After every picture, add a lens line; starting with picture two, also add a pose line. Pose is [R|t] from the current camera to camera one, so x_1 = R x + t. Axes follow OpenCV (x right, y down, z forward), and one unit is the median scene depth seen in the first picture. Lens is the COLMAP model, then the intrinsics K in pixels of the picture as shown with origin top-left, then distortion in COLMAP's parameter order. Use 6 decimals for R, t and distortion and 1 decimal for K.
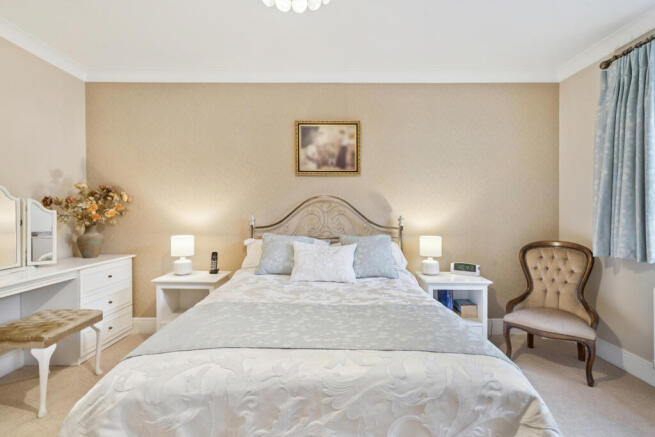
lens RADIAL K [[315.4, 0, 328.4], [0, 315.4, 219.9], [0, 0, 1]] dist [0.002756, -0.000013]
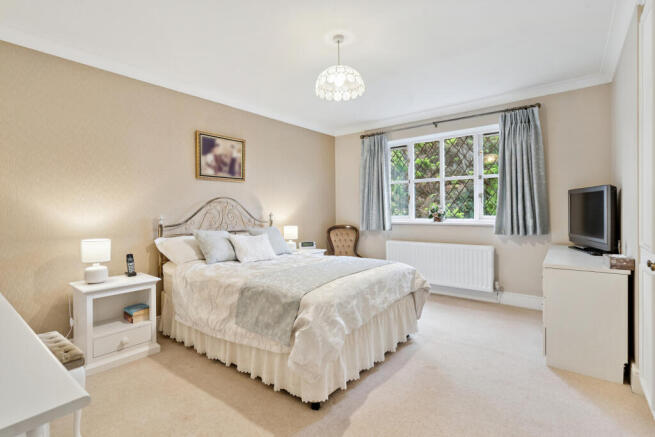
lens RADIAL K [[315.4, 0, 328.7], [0, 315.4, 214.8], [0, 0, 1]] dist [0.002756, -0.000013]
pose [[0.617780, -0.023007, 0.786014, -0.713198], [0.033728, 0.999427, 0.002745, 0.001171], [-0.785627, 0.024815, 0.618203, -0.065338]]
